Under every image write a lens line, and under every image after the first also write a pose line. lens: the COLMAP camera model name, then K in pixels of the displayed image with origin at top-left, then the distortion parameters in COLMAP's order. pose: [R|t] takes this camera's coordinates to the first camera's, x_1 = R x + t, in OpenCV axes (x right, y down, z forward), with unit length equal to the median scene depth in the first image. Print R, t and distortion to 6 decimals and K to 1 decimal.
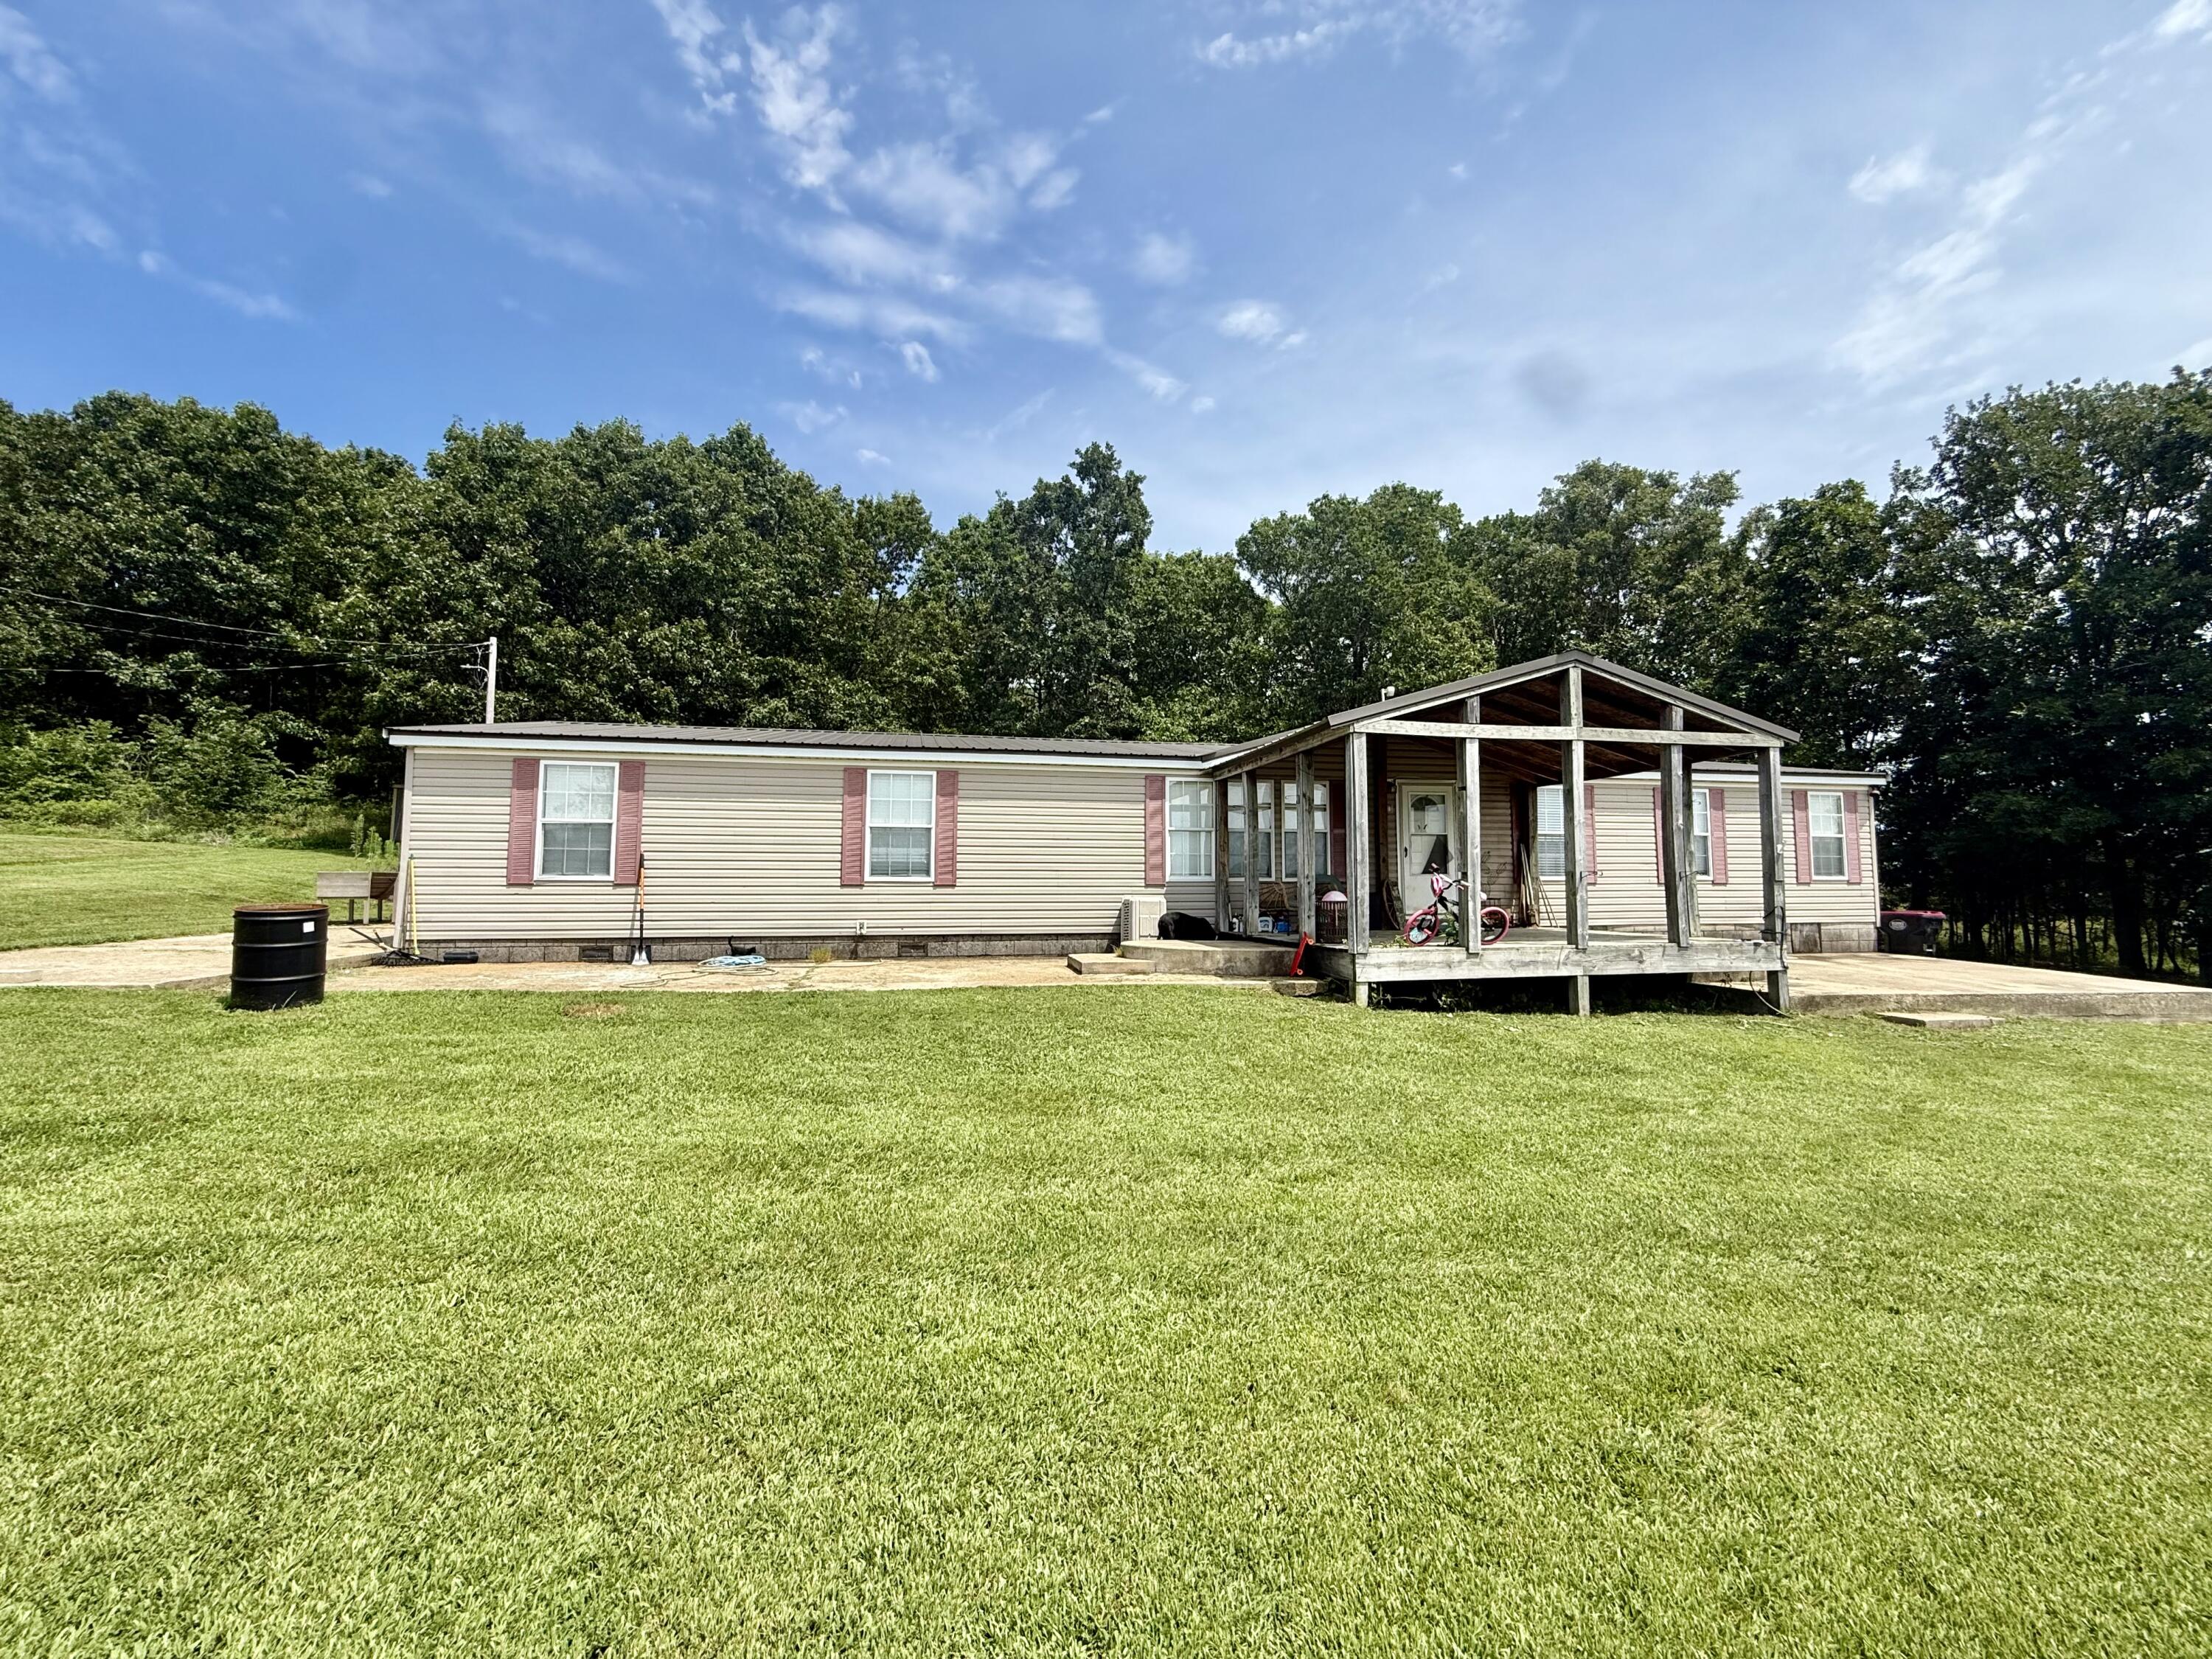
lens RADIAL K [[884.2, 0, 1090.1], [0, 884.2, 841.7], [0, 0, 1]] dist [-0.003918, -0.000564]
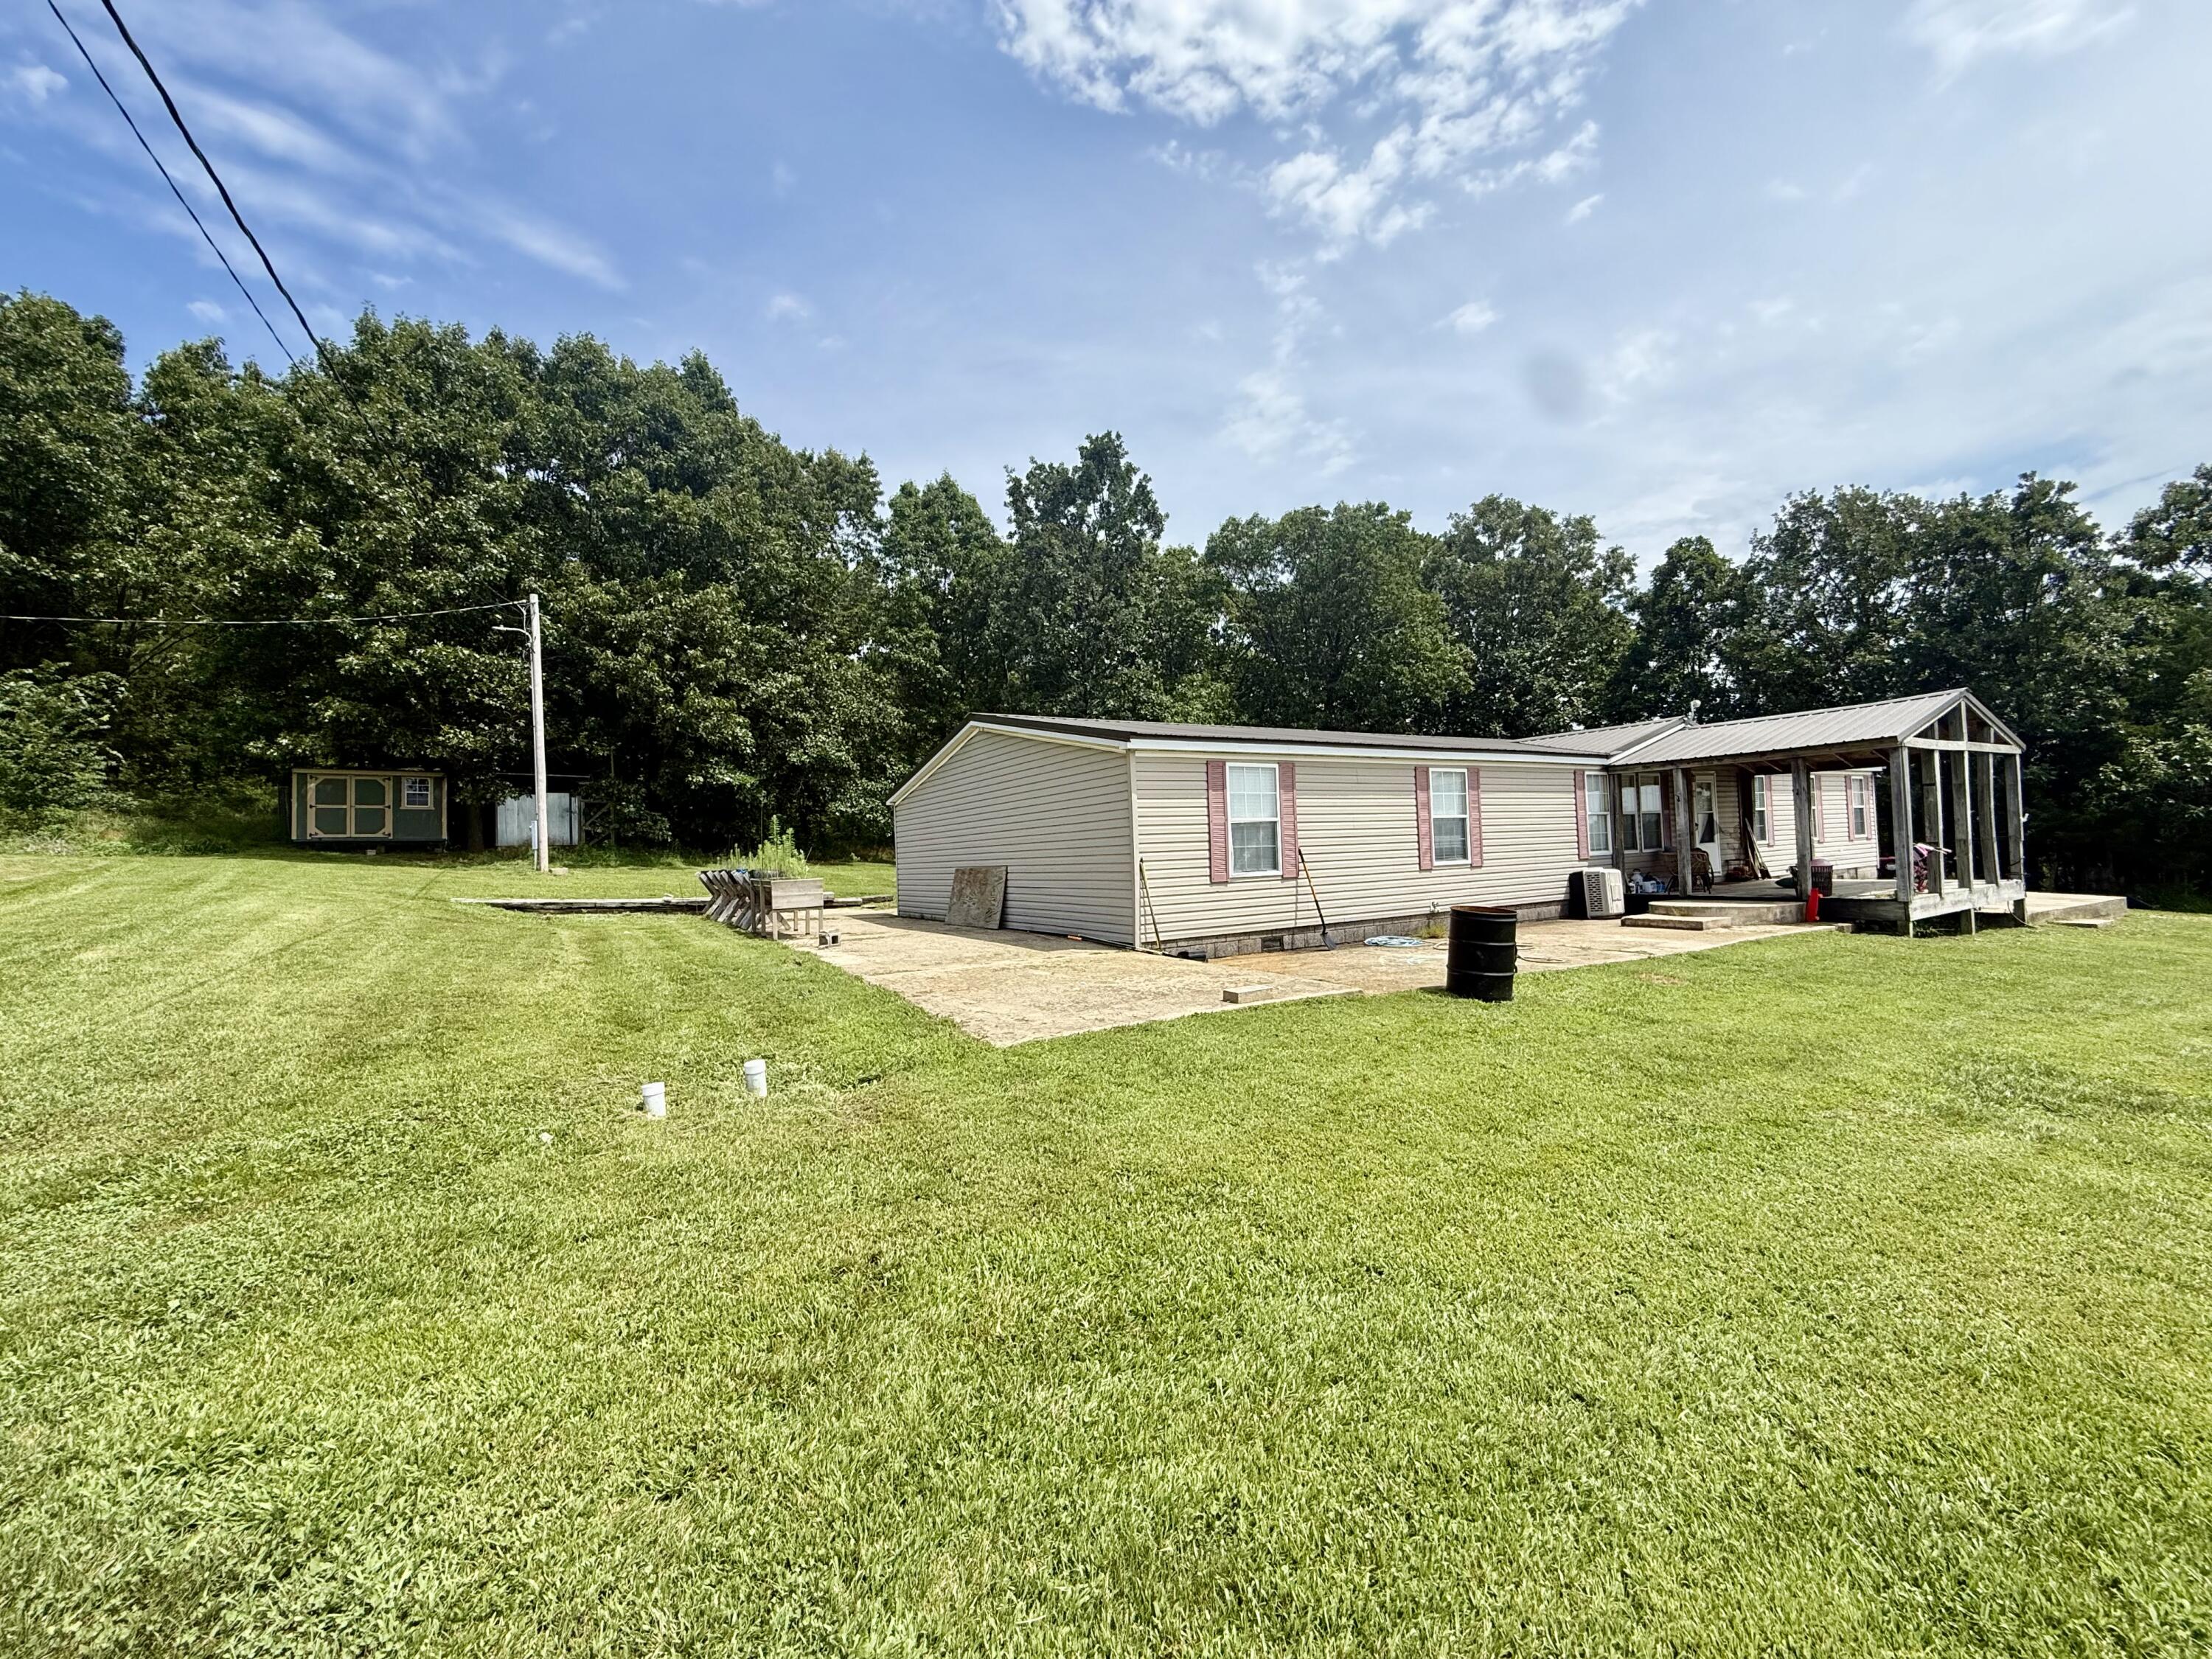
lens RADIAL K [[884.2, 0, 1091.4], [0, 884.2, 850.6], [0, 0, 1]] dist [-0.003918, -0.000564]
pose [[0.943221, -0.036231, 0.330183, -0.918172], [0.021966, 0.998661, 0.046836, -0.033551], [-0.331438, -0.036925, 0.942754, 0.056645]]
